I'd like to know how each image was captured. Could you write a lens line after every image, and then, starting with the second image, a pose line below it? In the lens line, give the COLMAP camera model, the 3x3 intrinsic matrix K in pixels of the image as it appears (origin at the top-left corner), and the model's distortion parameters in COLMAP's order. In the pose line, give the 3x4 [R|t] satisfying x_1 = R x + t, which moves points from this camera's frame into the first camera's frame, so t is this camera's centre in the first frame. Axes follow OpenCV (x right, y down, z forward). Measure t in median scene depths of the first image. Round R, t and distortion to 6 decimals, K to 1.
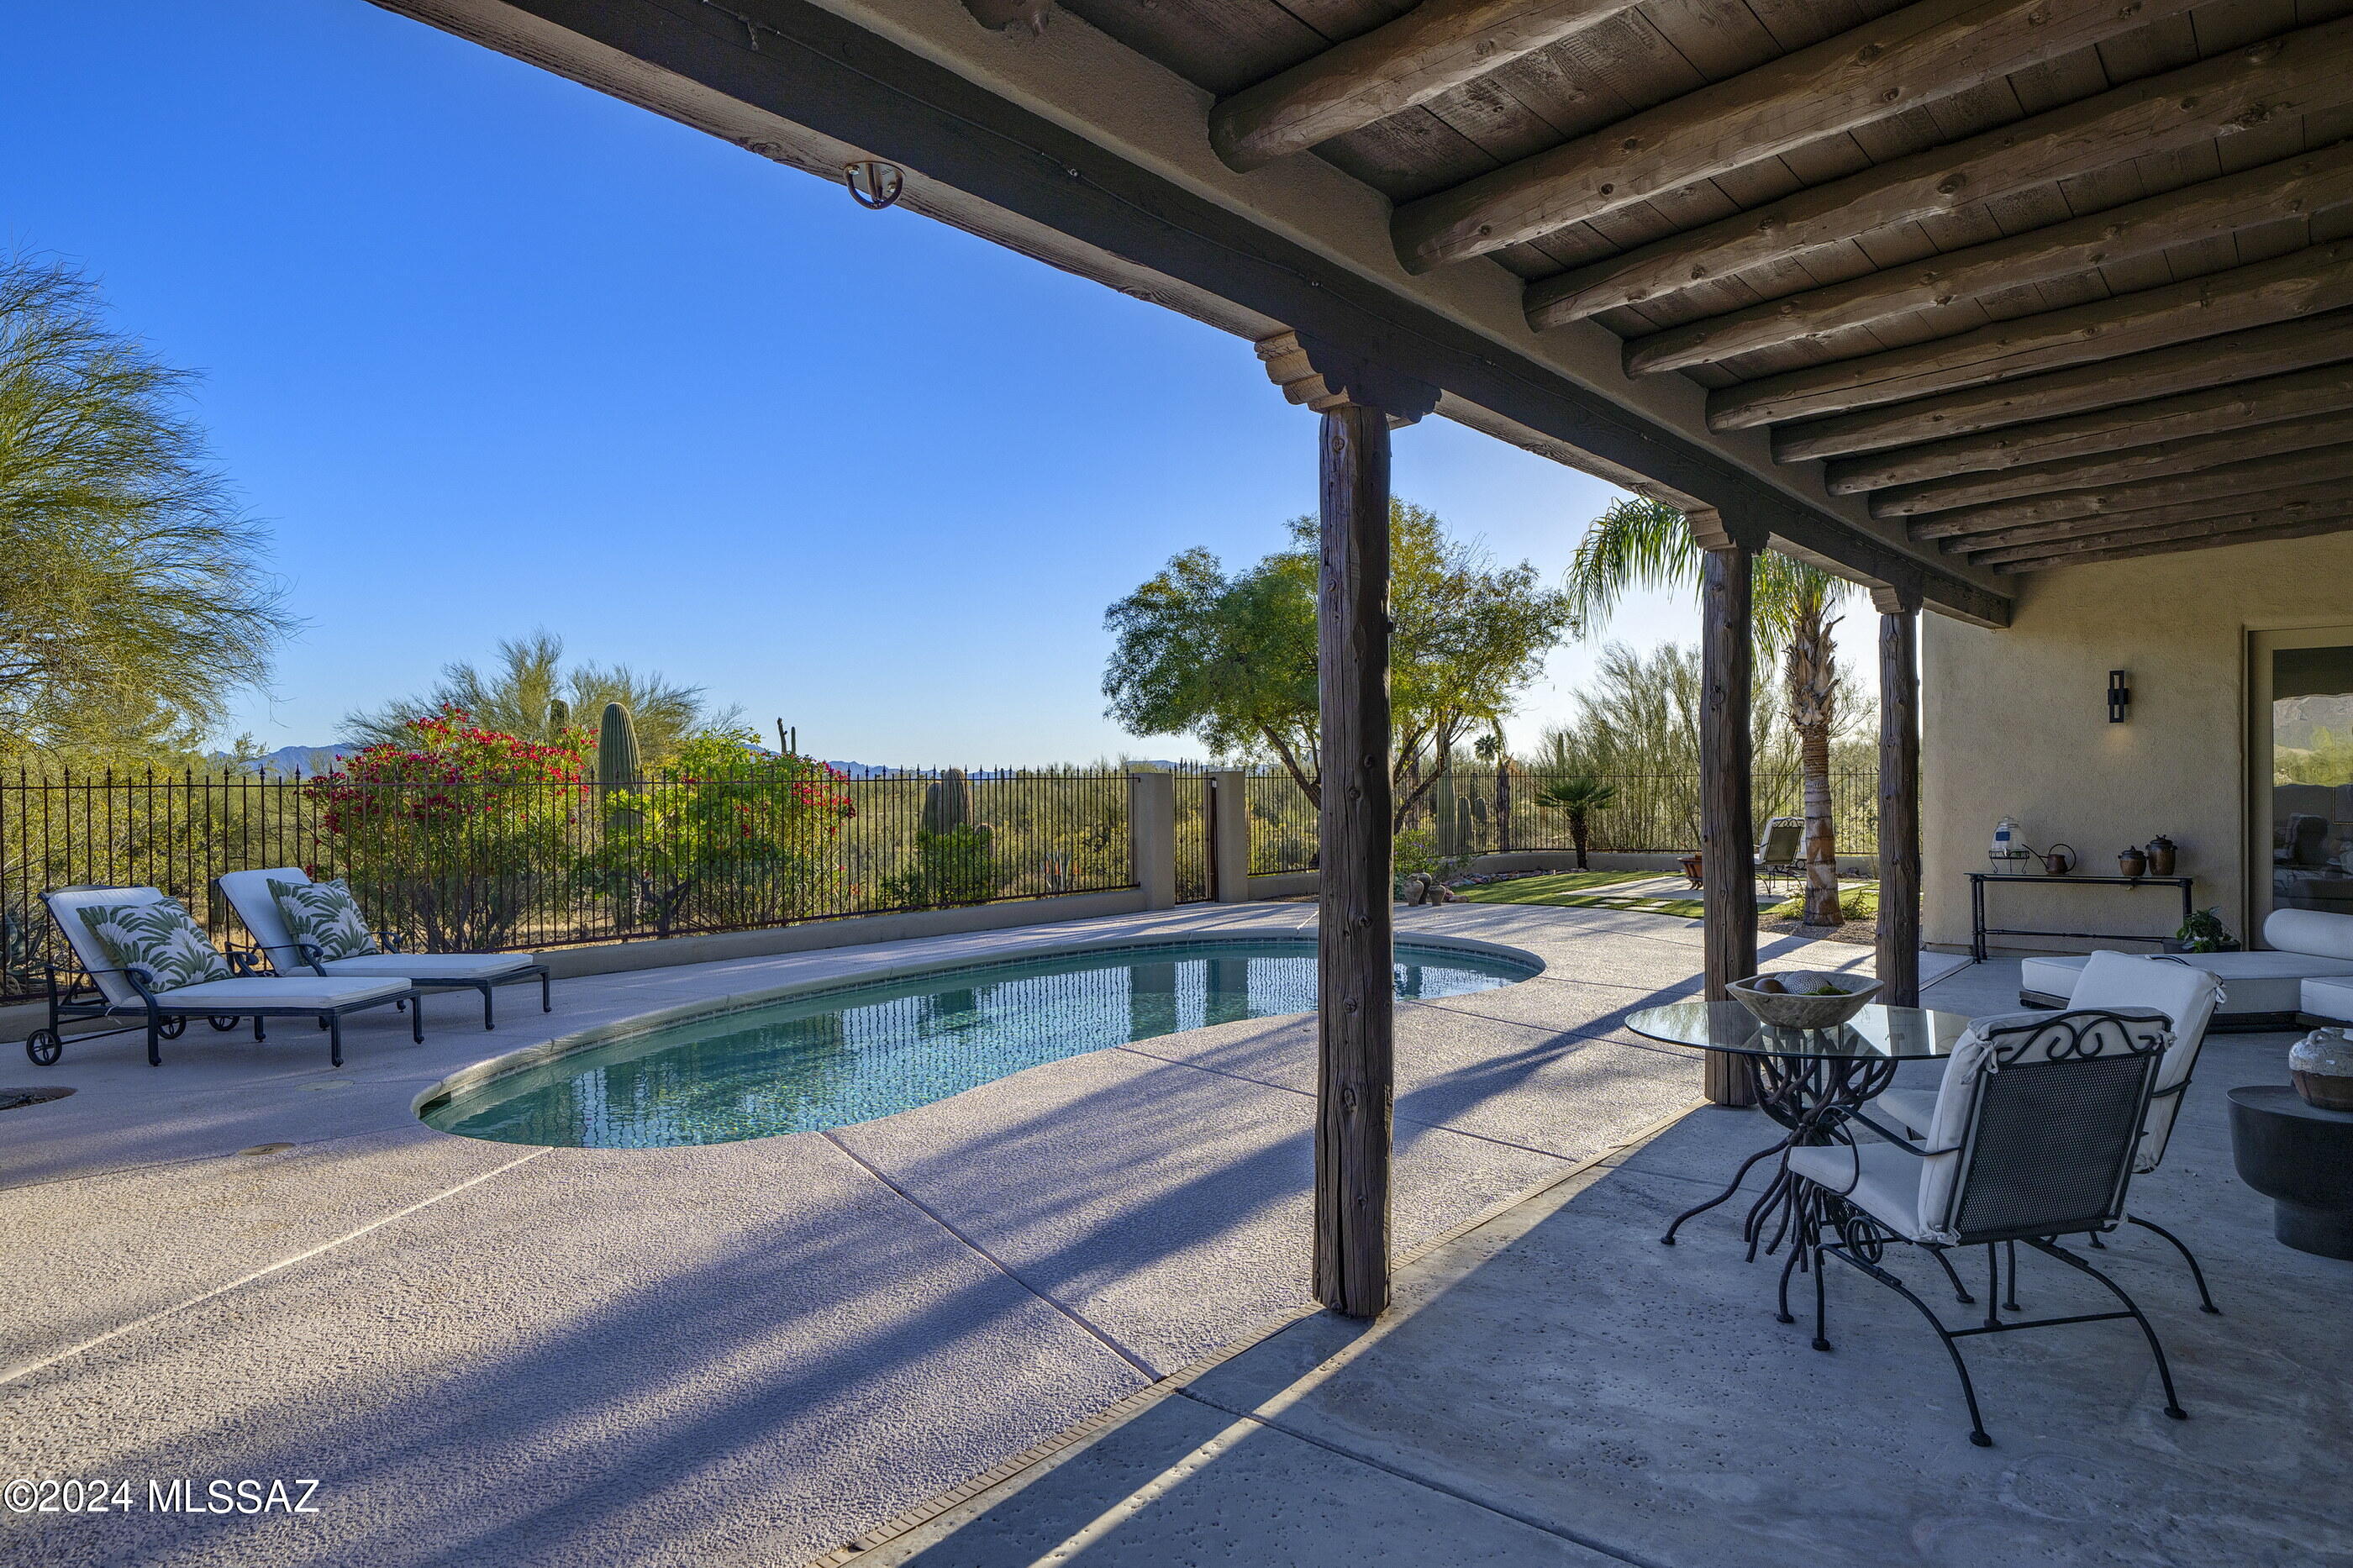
lens RADIAL K [[1288.6, 0, 1174.5], [0, 1288.6, 794.9], [0, 0, 1]] dist [0.002715, -0.000476]
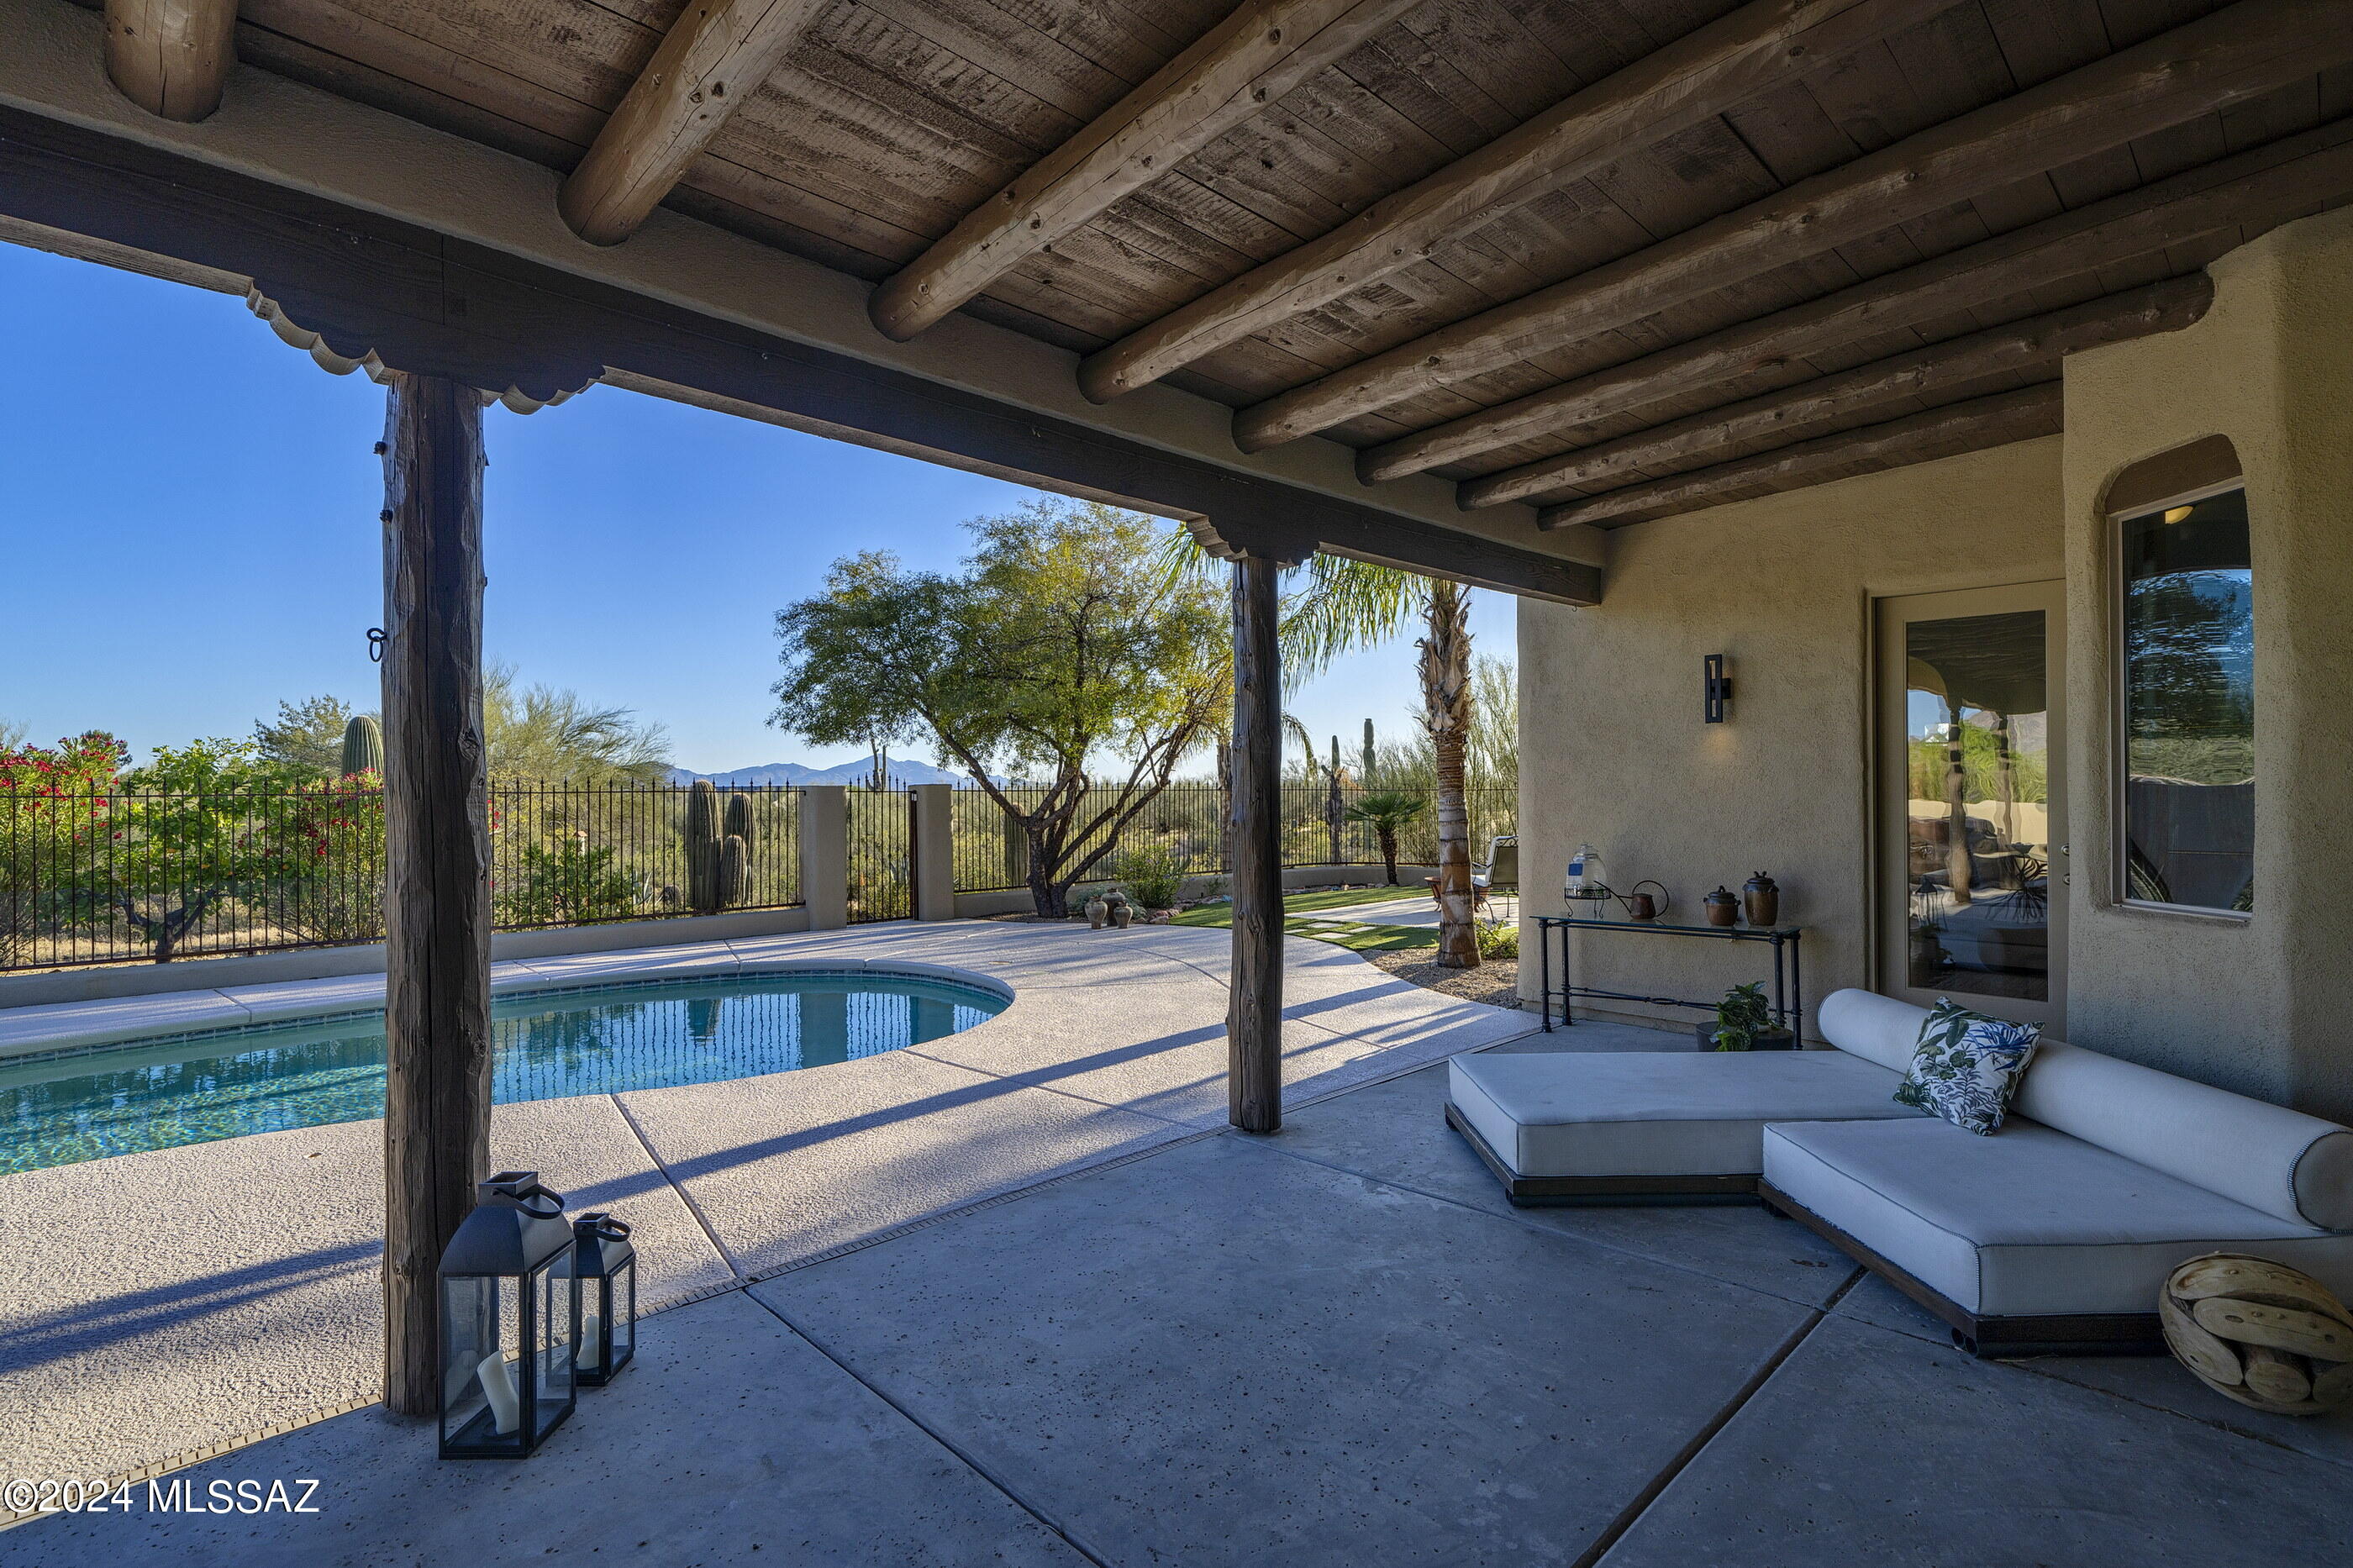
lens RADIAL K [[1072.9, 0, 1176.8], [0, 1072.9, 786.4], [0, 0, 1]] dist [0.000099, -0.000104]
pose [[0.997357, 0.002582, -0.072615, 0.448698], [-0.003933, 0.999822, -0.018468, -0.005212], [0.072554, 0.018705, 0.997189, 0.336163]]
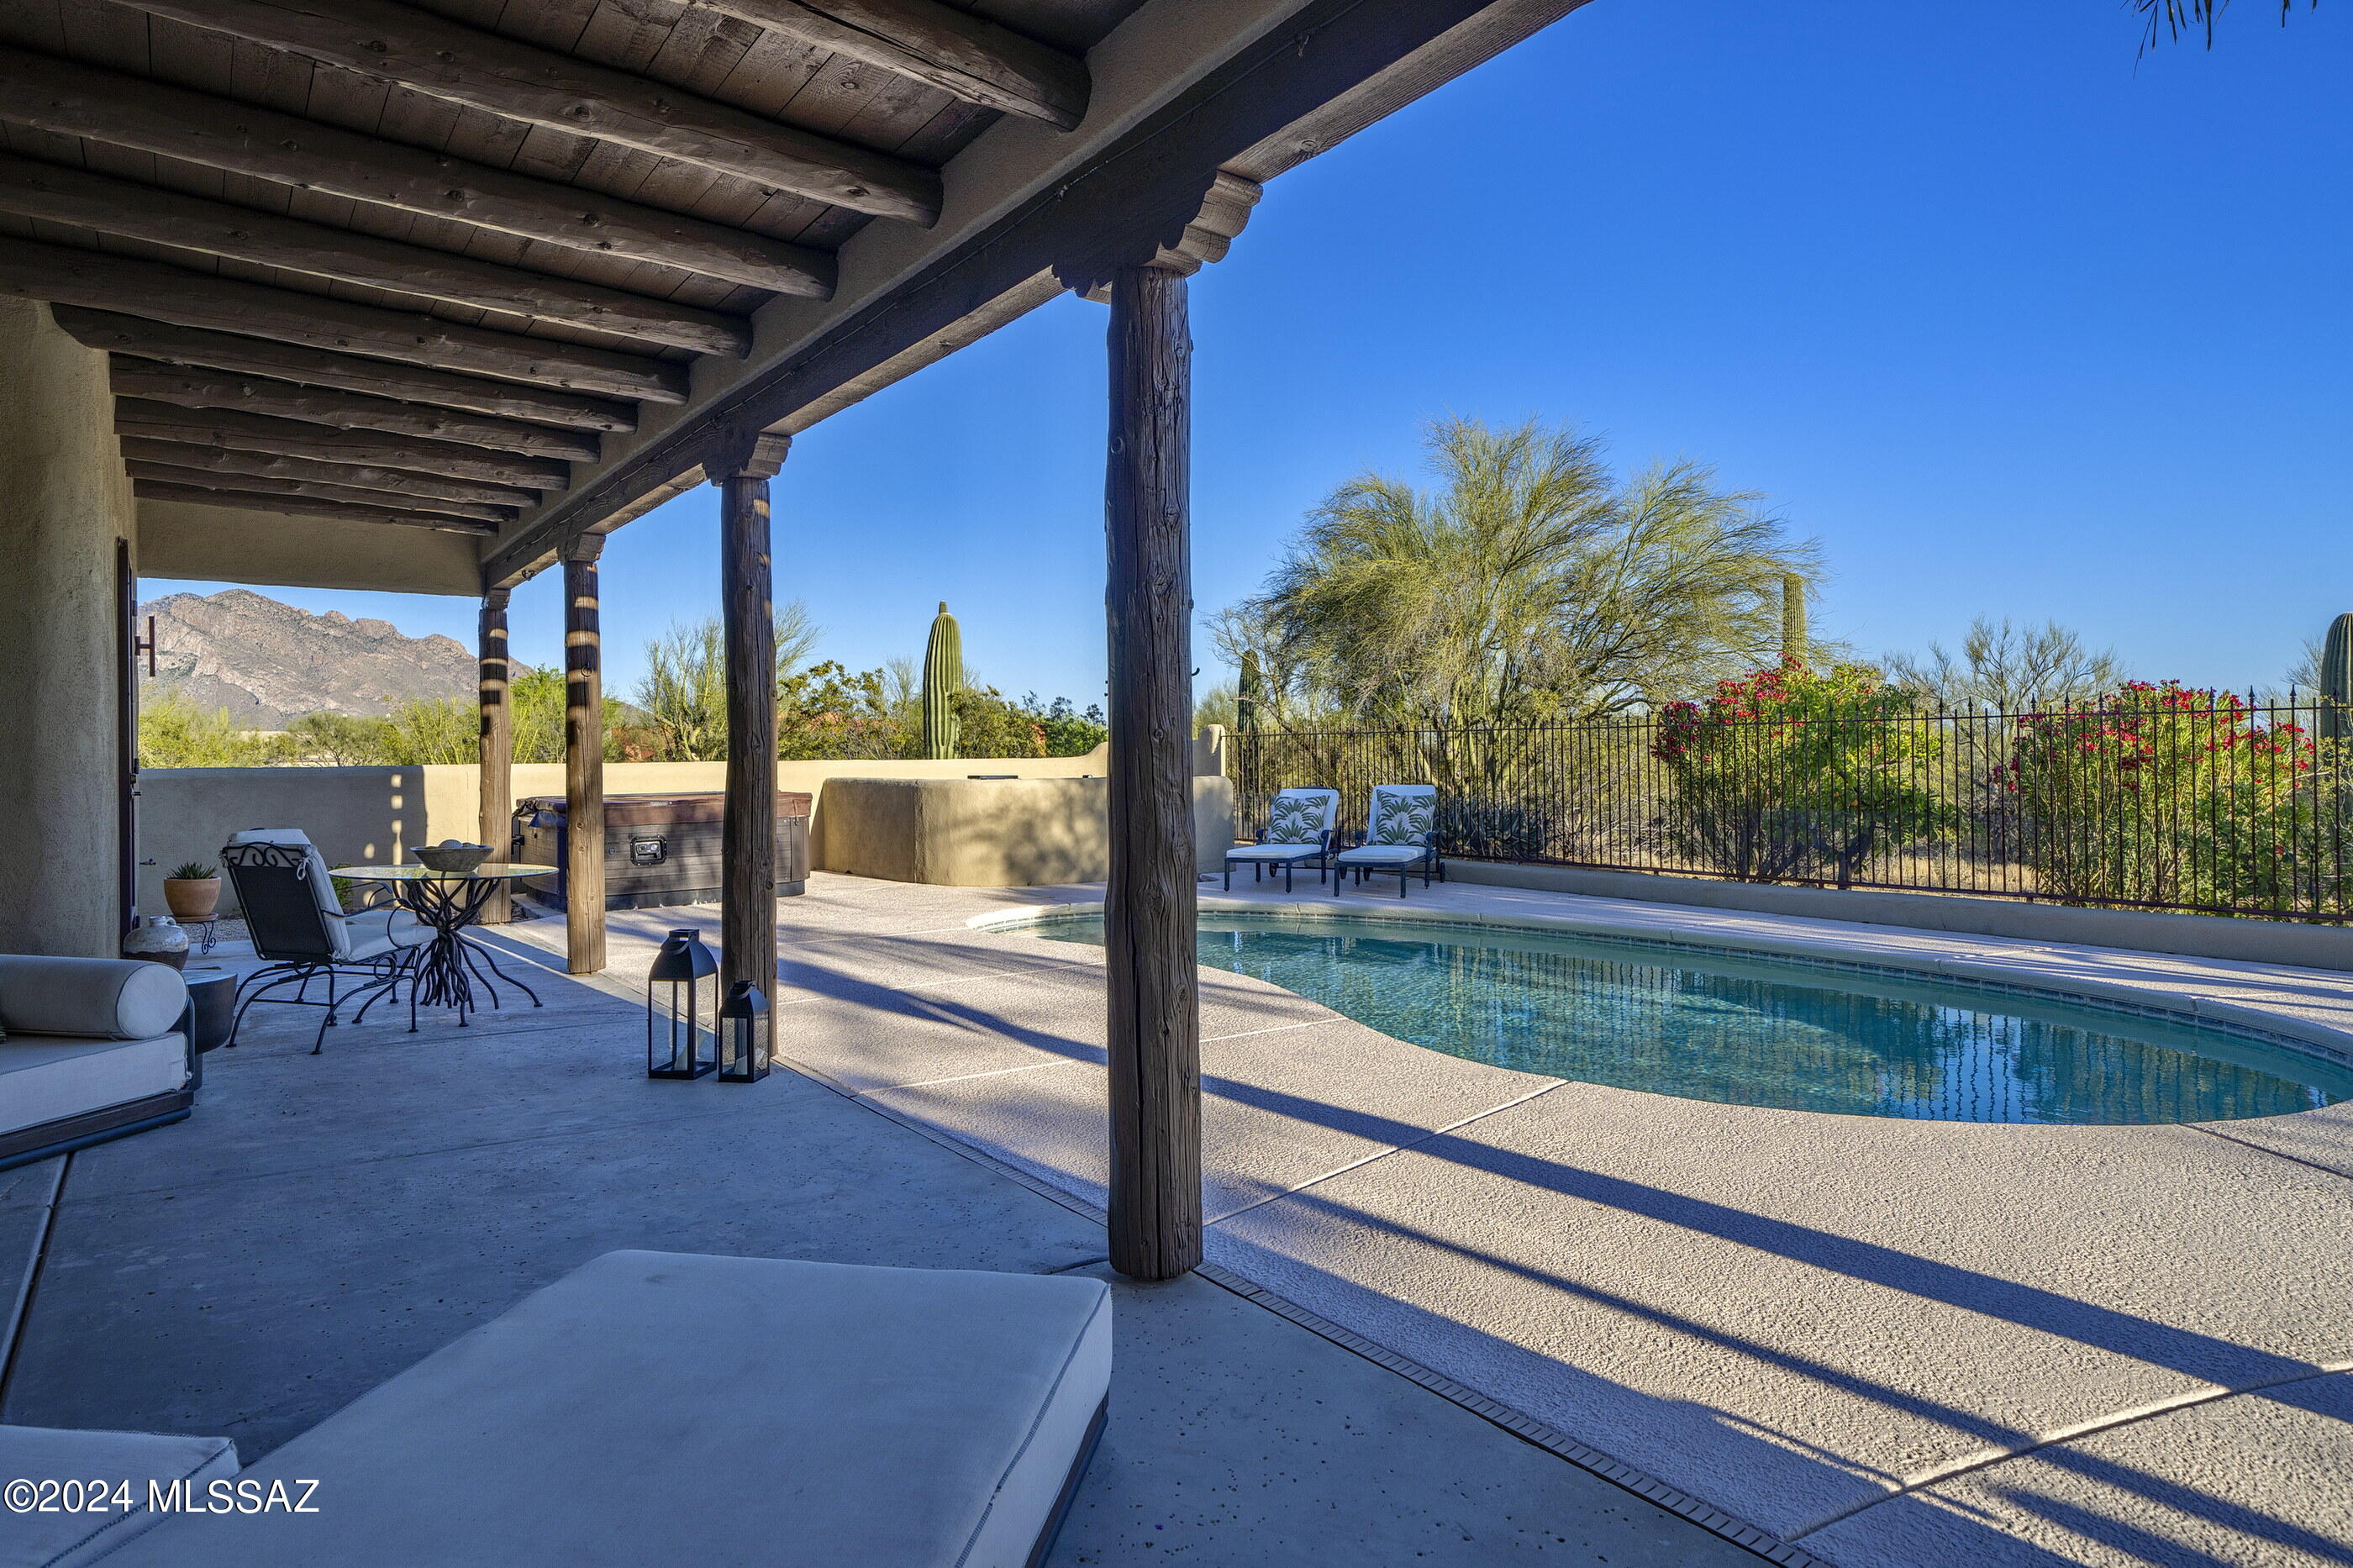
lens RADIAL K [[1345.5, 0, 1175.8], [0, 1345.5, 774.5], [0, 0, 1]] dist [0.007362, 0.000765]
pose [[-0.186456, 0.029386, -0.982024, 0.754418], [-0.001307, 0.999544, 0.030159, -0.000557], [0.982462, 0.006907, -0.186333, 0.834128]]
